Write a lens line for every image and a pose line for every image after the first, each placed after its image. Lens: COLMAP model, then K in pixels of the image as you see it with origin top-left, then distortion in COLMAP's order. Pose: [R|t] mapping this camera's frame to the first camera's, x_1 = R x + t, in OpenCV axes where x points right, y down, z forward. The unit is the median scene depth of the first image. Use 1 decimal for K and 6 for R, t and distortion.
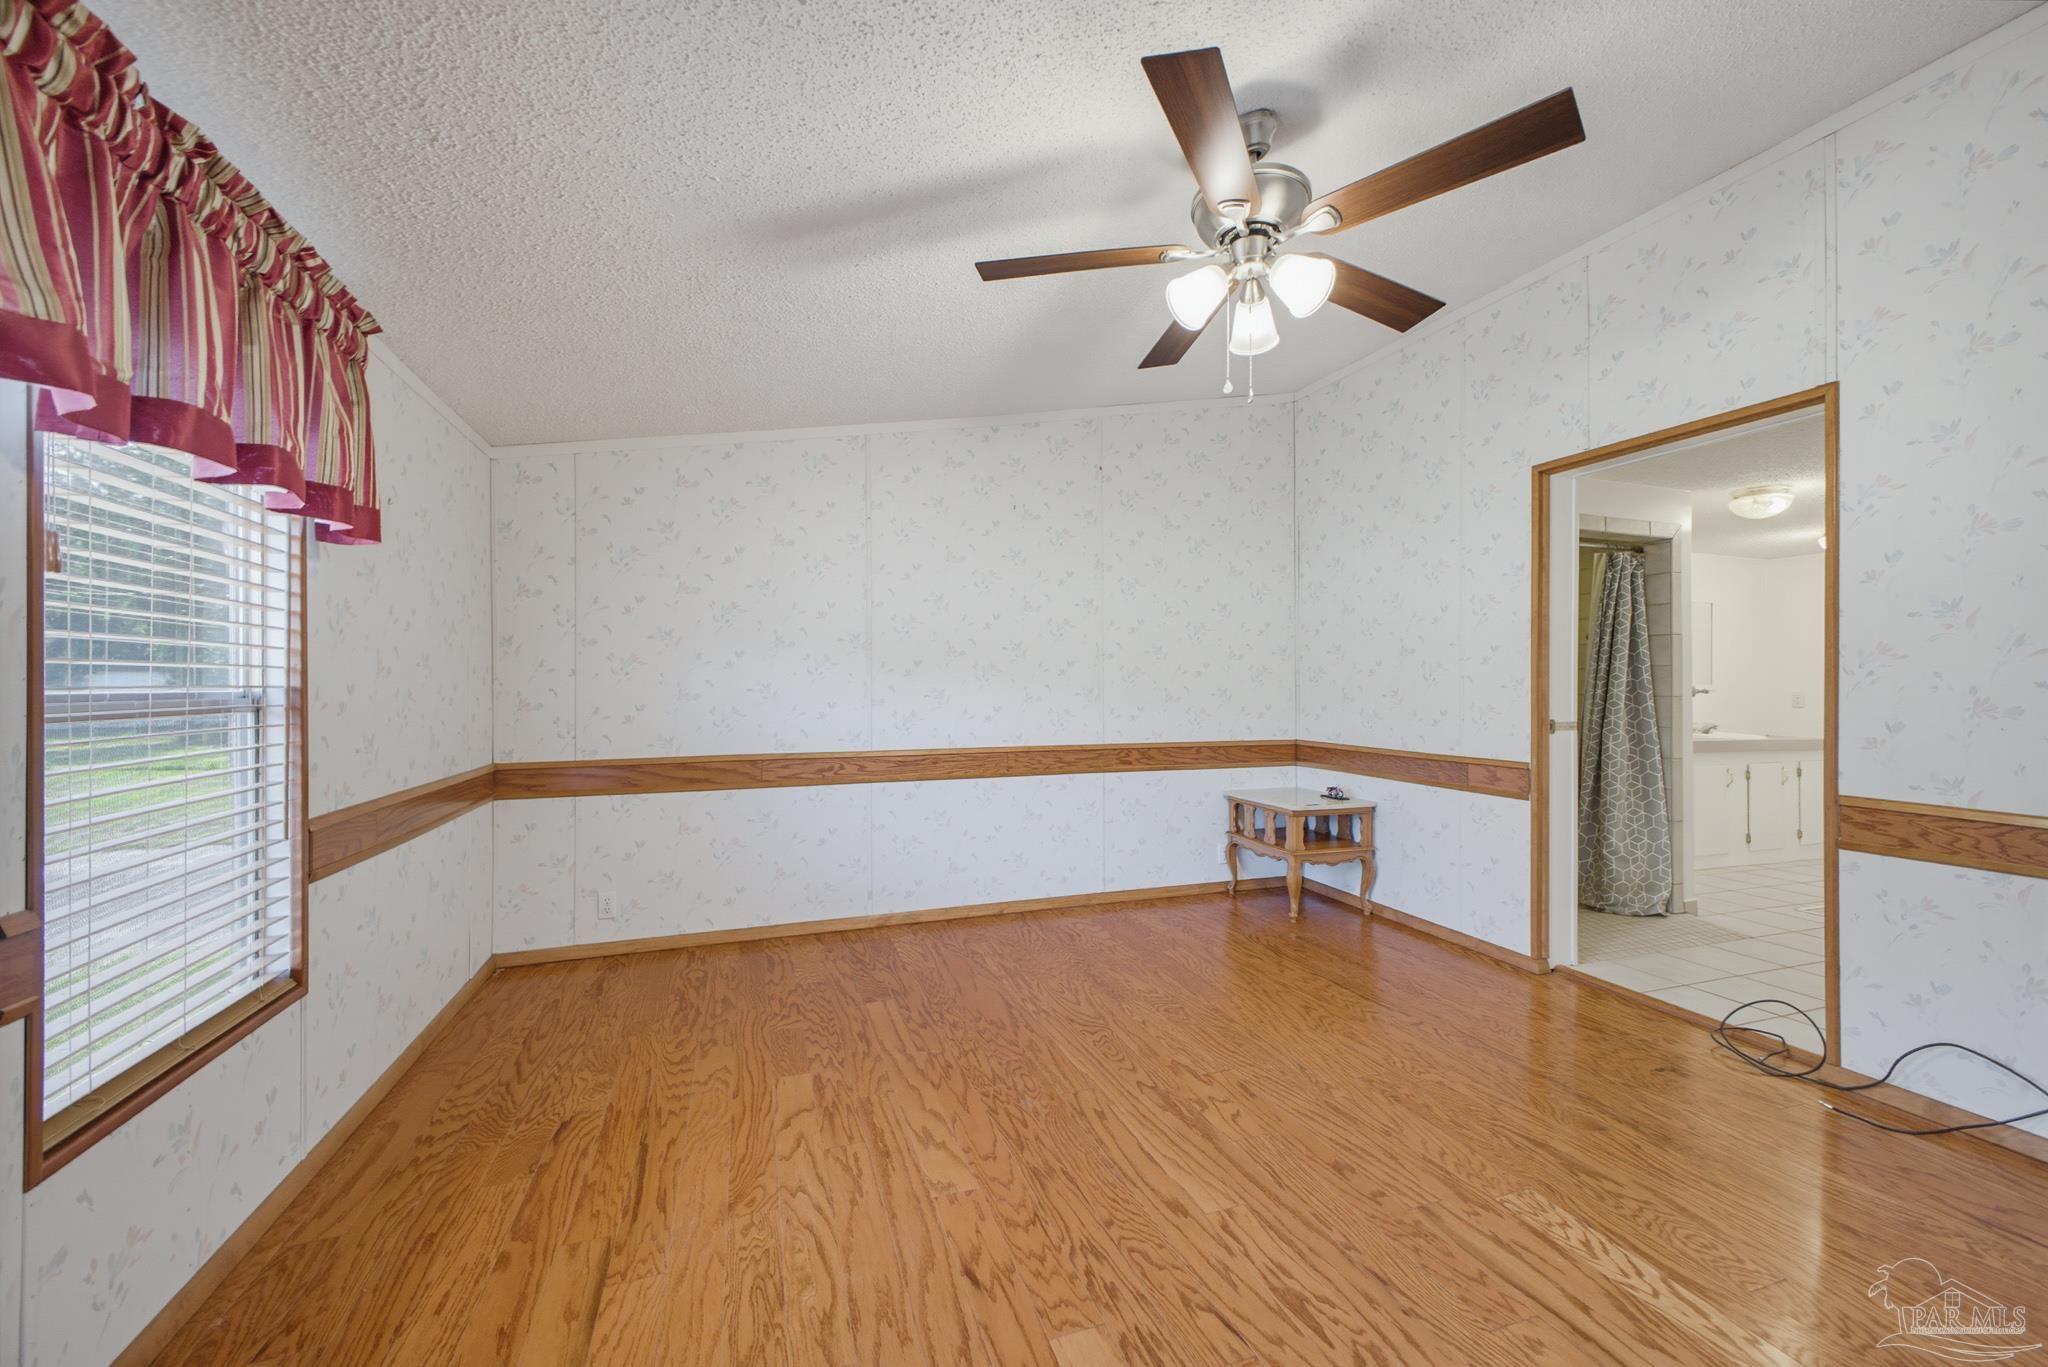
lens RADIAL K [[820.3, 0, 1024.0], [0, 820.3, 683.5], [0, 0, 1]] dist [0.020236, -0.000266]
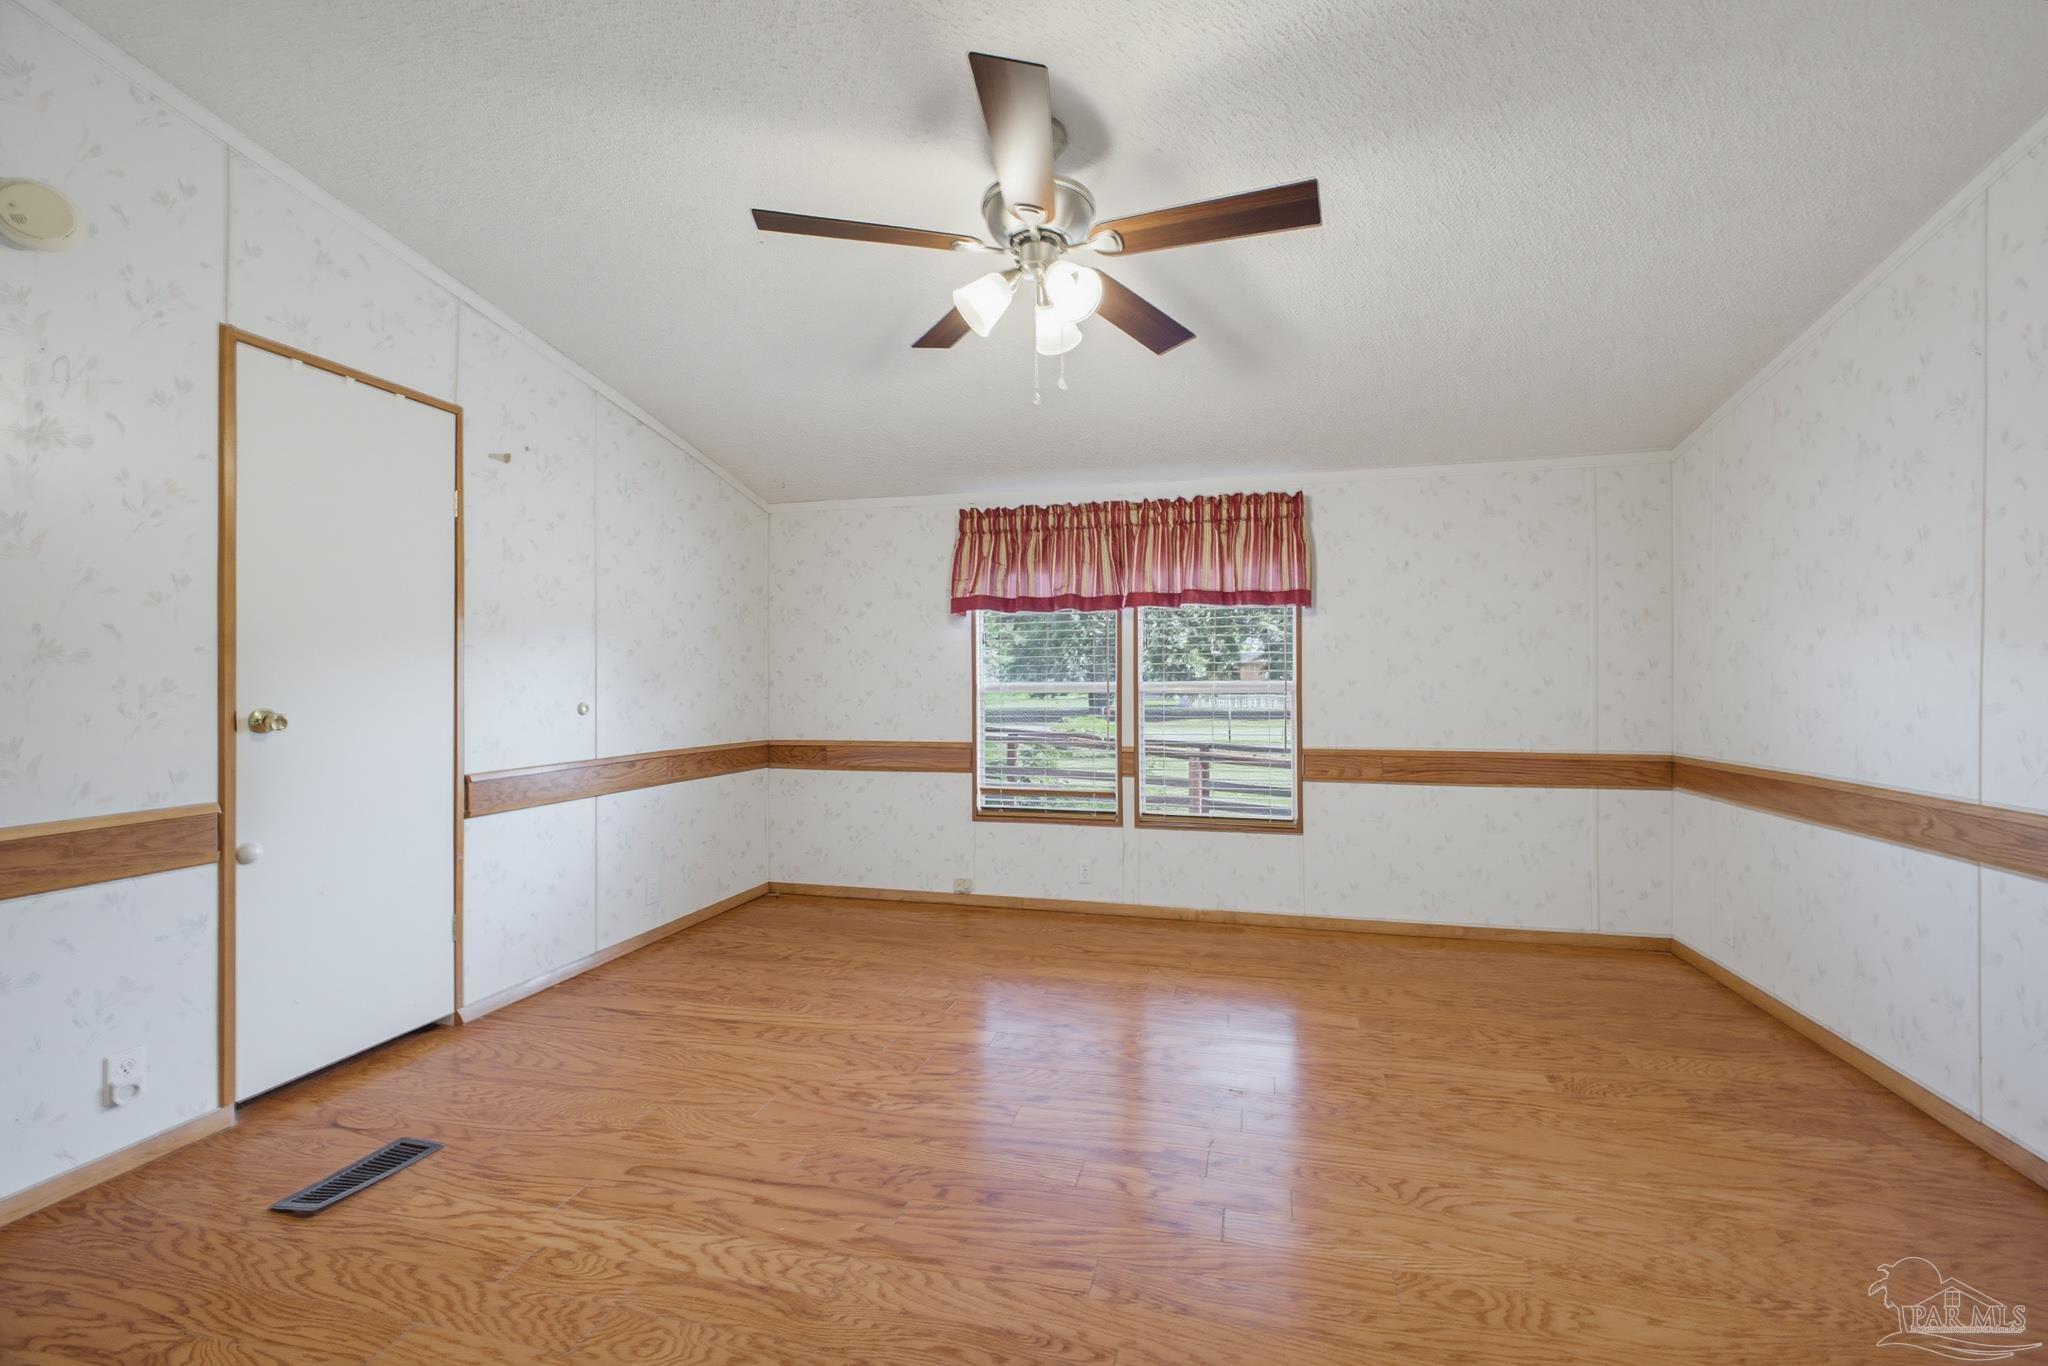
lens RADIAL K [[833.6, 0, 1056.5], [0, 833.6, 690.6], [0, 0, 1]] dist [0.015928, -0.000579]
pose [[-0.544360, 0.006721, -0.838825, 0.972943], [0.003657, 0.999977, 0.005639, 0.009726], [0.838844, 0.000002, -0.544372, 1.358951]]
